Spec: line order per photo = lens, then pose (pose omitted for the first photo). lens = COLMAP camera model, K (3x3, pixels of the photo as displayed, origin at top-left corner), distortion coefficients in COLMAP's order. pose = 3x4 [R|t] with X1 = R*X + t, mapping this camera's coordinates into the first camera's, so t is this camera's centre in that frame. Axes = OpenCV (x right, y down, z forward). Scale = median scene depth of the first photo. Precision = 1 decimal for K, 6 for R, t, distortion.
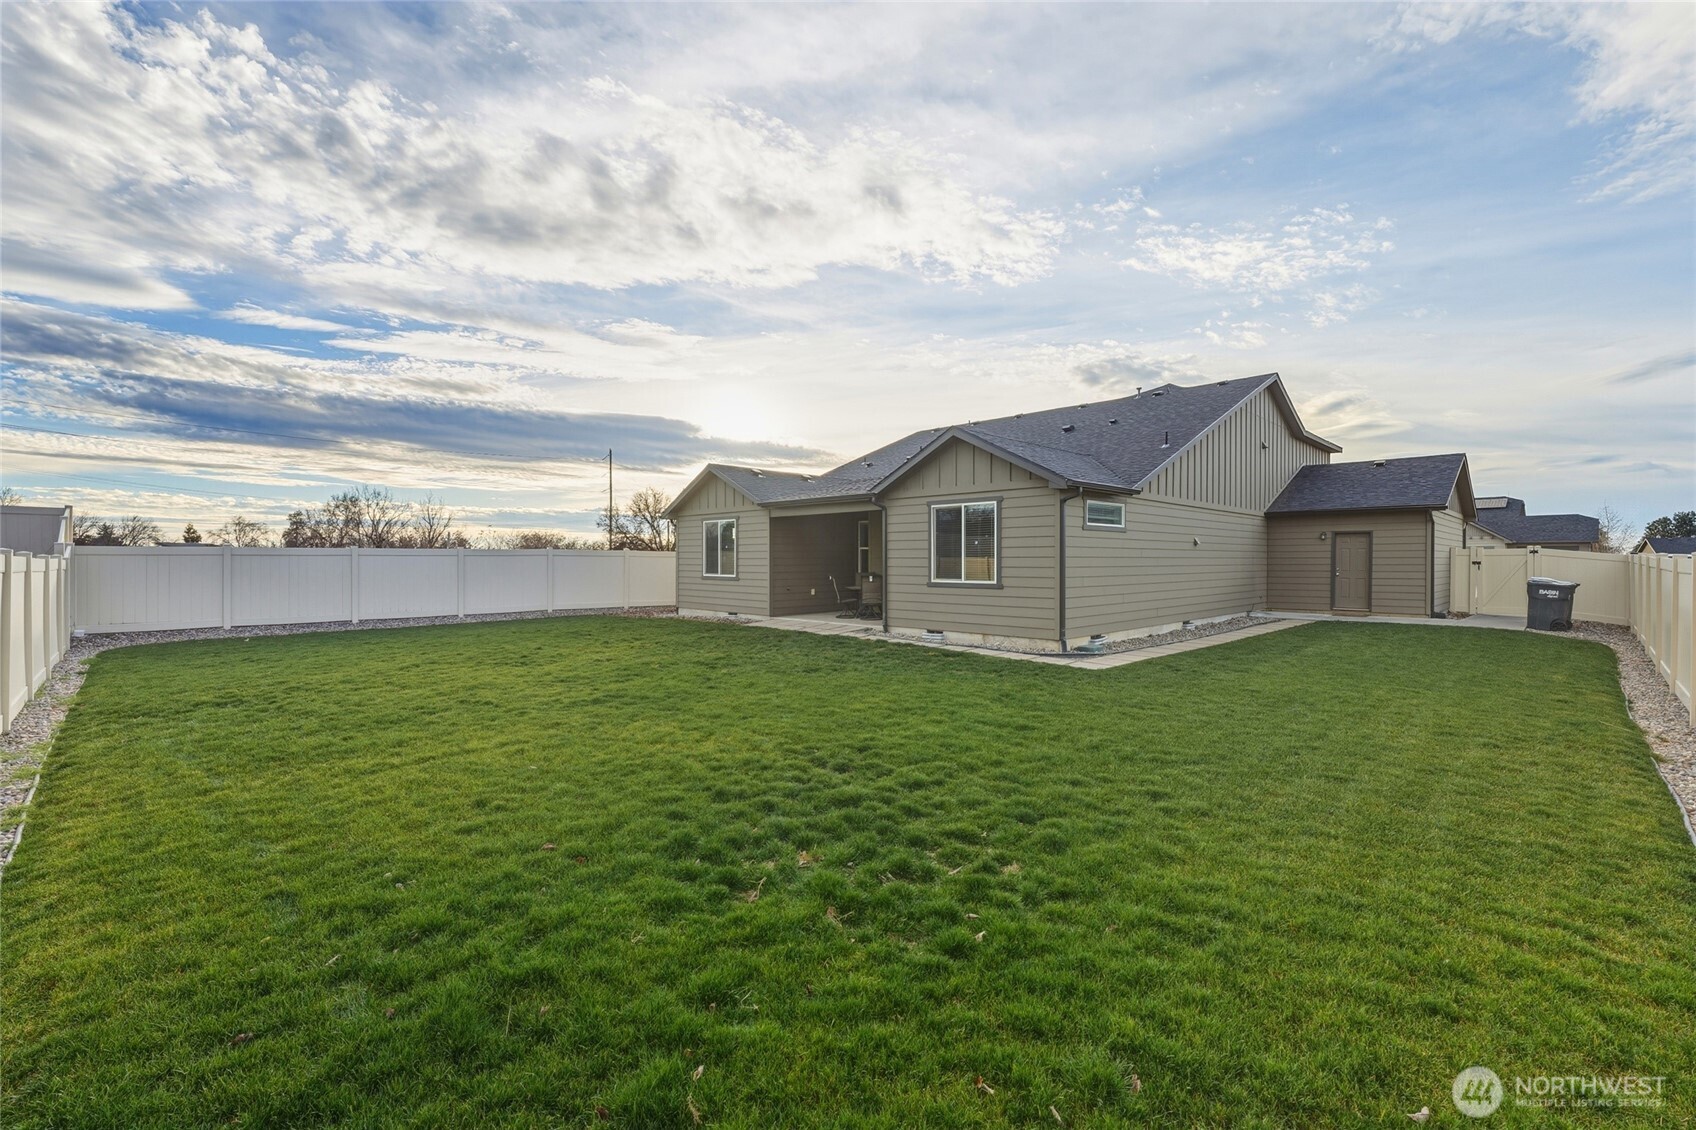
lens RADIAL K [[742.5, 0, 848.0], [0, 742.5, 565.0], [0, 0, 1]] dist [-0.000056, -0.000190]
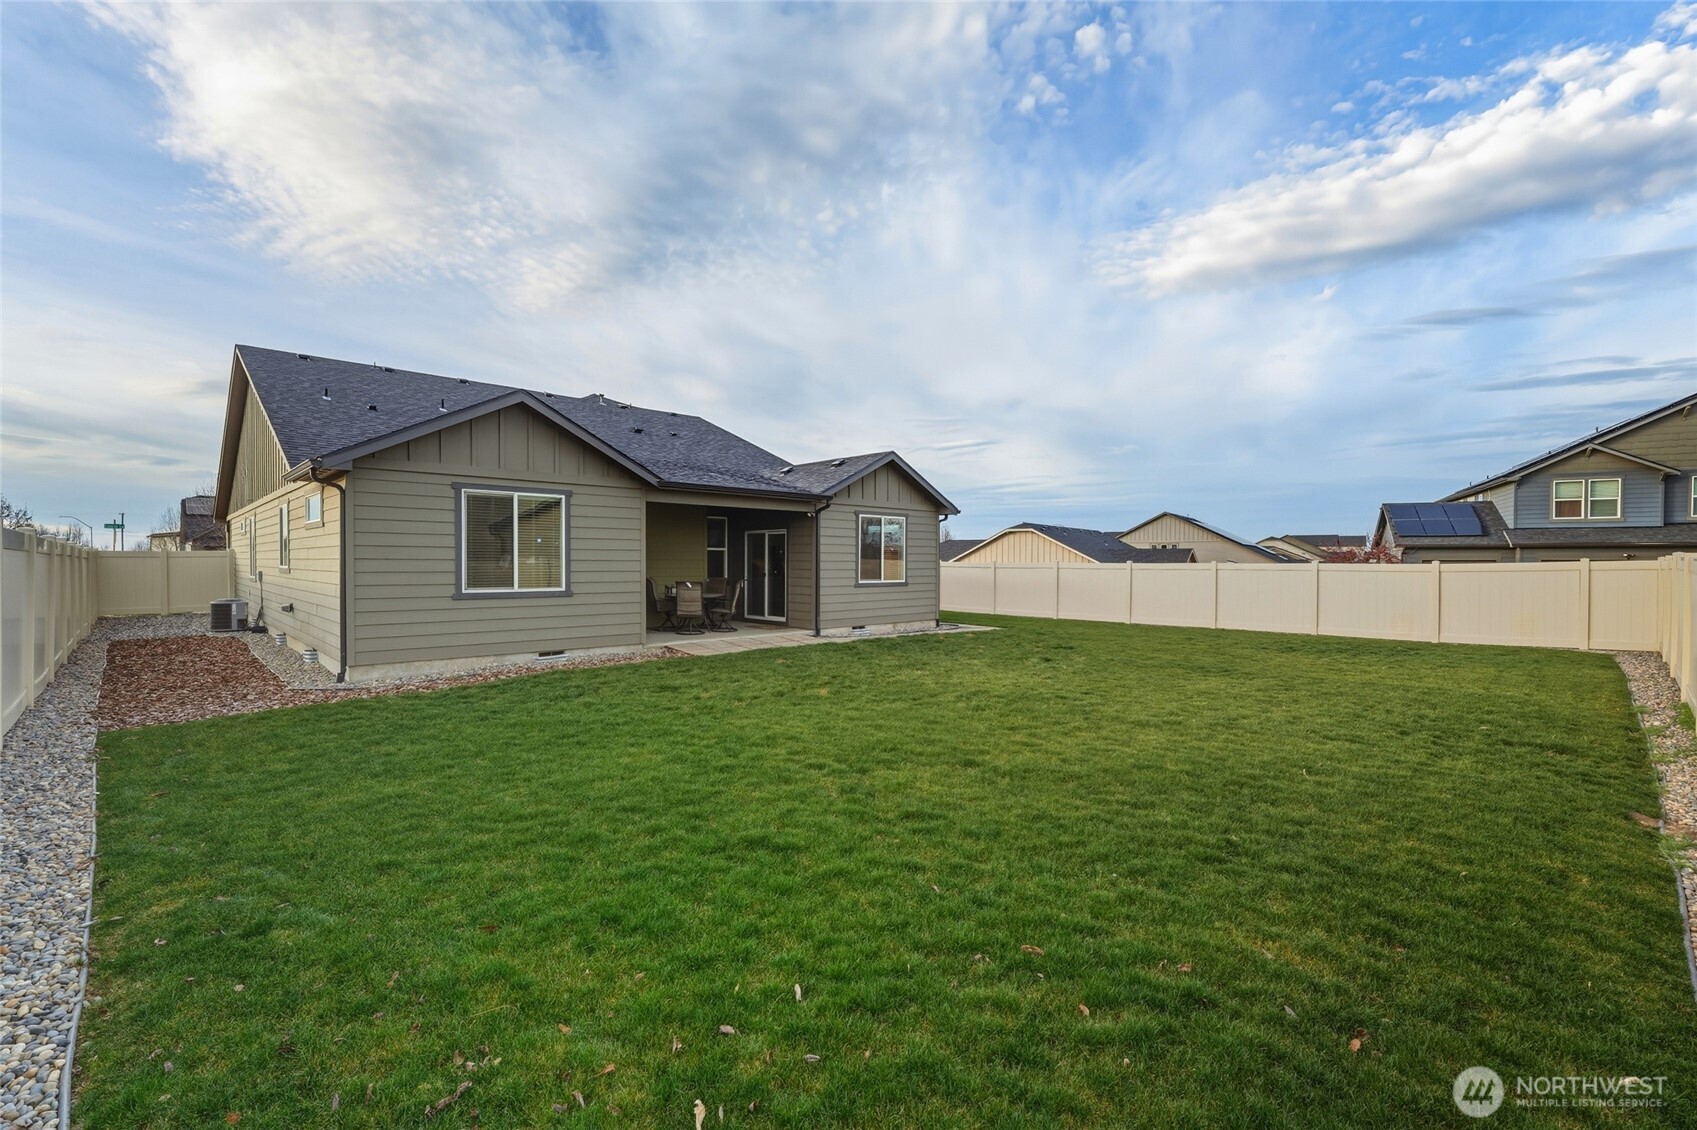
lens RADIAL K [[685.0, 0, 846.4], [0, 685.0, 561.8], [0, 0, 1]] dist [0.003176, 0.000222]
pose [[0.047436, 0.004283, 0.998865, -0.810889], [0.007178, 0.999964, -0.004629, -0.003813], [-0.998848, 0.007389, 0.047404, 0.858673]]
